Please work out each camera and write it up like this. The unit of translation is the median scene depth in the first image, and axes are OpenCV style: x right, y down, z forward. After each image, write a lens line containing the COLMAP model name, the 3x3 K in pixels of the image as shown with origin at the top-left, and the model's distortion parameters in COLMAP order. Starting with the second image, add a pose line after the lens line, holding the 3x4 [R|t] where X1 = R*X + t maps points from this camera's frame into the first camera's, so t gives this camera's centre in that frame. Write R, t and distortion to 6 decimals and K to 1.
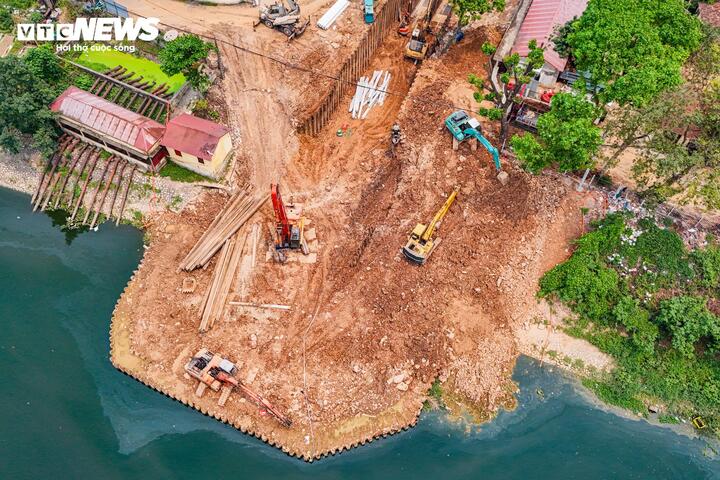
lens RADIAL K [[661.0, 0, 360.0], [0, 661.0, 240.0], [0, 0, 1]] dist [0.067187, -0.013979]
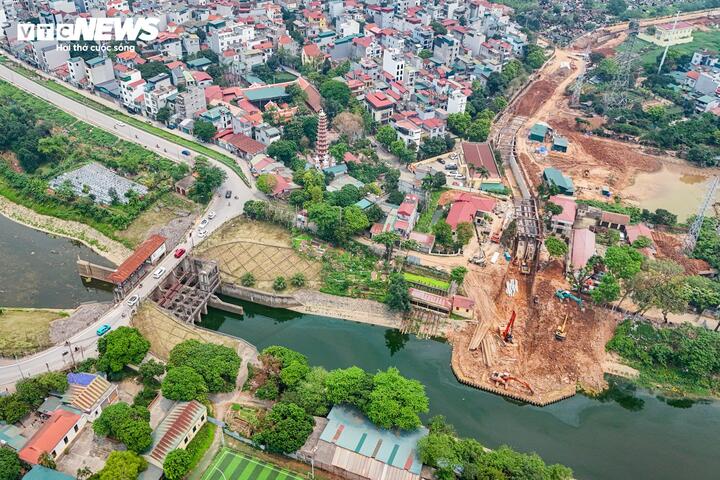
lens RADIAL K [[609.7, 0, 360.0], [0, 609.7, 240.0], [0, 0, 1]] dist [0.058447, -0.002032]
pose [[0.997089, -0.037232, 0.066538, -0.798213], [0.058873, 0.930488, -0.361560, 0.462574], [-0.048451, 0.364425, 0.929972, -1.316673]]
